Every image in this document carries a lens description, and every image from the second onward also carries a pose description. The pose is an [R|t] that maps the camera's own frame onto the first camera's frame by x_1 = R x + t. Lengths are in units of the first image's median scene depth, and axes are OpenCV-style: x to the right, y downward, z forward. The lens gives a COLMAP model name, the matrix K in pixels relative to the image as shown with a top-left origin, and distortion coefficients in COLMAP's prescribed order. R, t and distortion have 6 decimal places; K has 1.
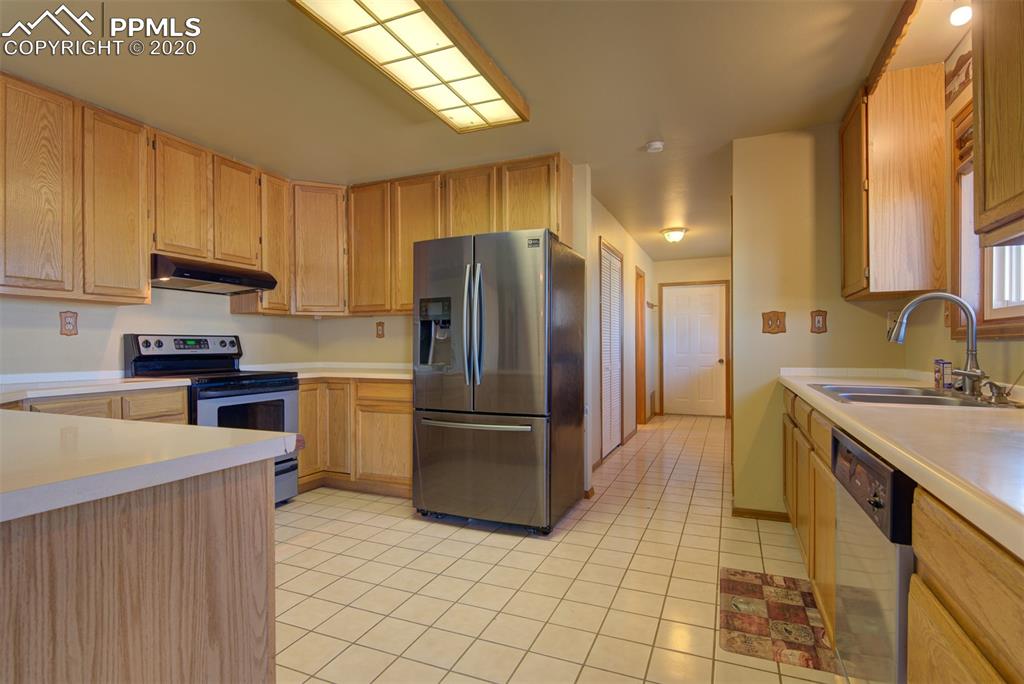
lens RADIAL K [[516.5, 0, 511.0], [0, 516.5, 347.1], [0, 0, 1]] dist [0.001010, 0.000283]
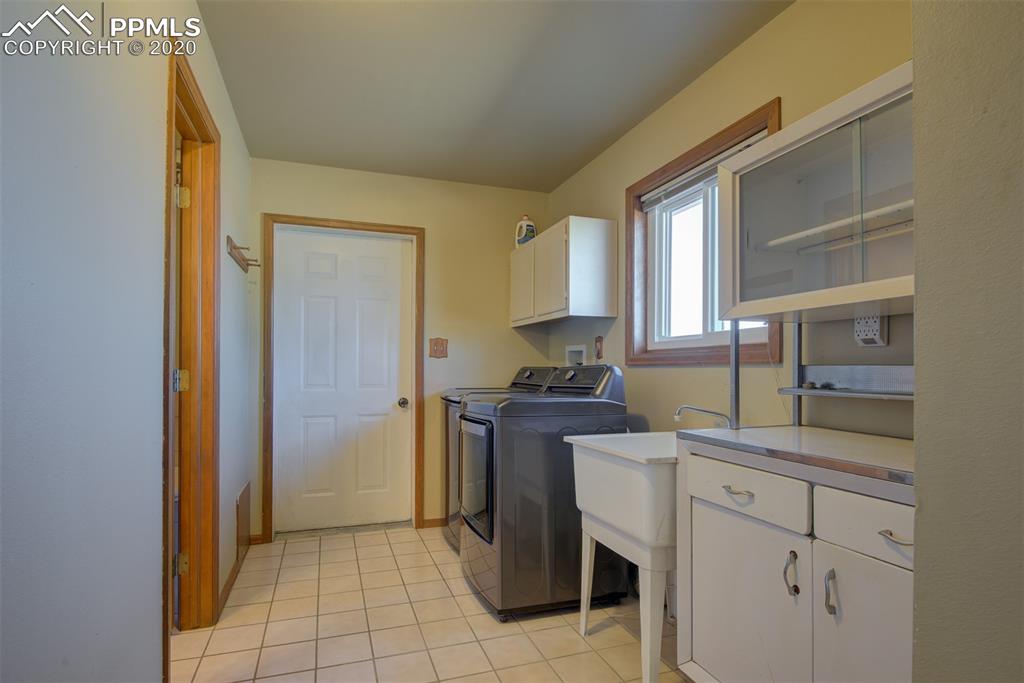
lens RADIAL K [[503.8, 0, 530.4], [0, 503.8, 370.9], [0, 0, 1]] dist [0.001472, 0.000138]
pose [[0.711406, 0.007115, 0.702746, 0.140203], [-0.010615, 0.999943, 0.000622, -0.003030], [-0.702701, -0.007902, 0.711441, 0.505646]]
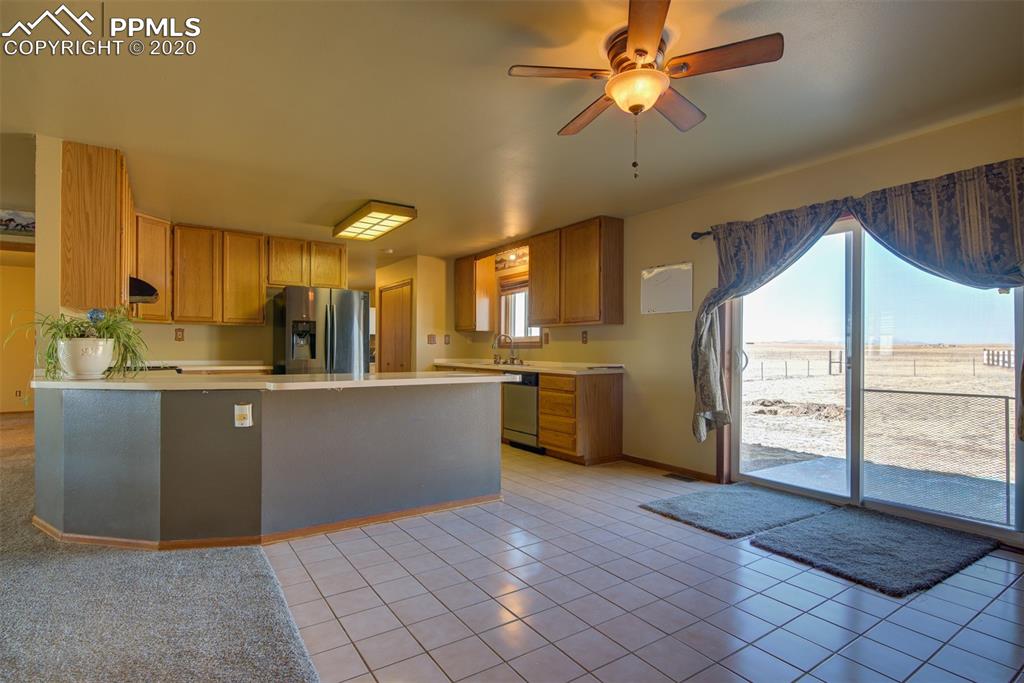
lens RADIAL K [[516.5, 0, 513.8], [0, 516.5, 345.8], [0, 0, 1]] dist [0.001010, 0.000283]
pose [[0.537230, 0.015310, 0.843297, -1.670274], [-0.003493, 0.999867, -0.015927, 0.021253], [-0.843429, 0.005610, 0.537212, -0.718477]]
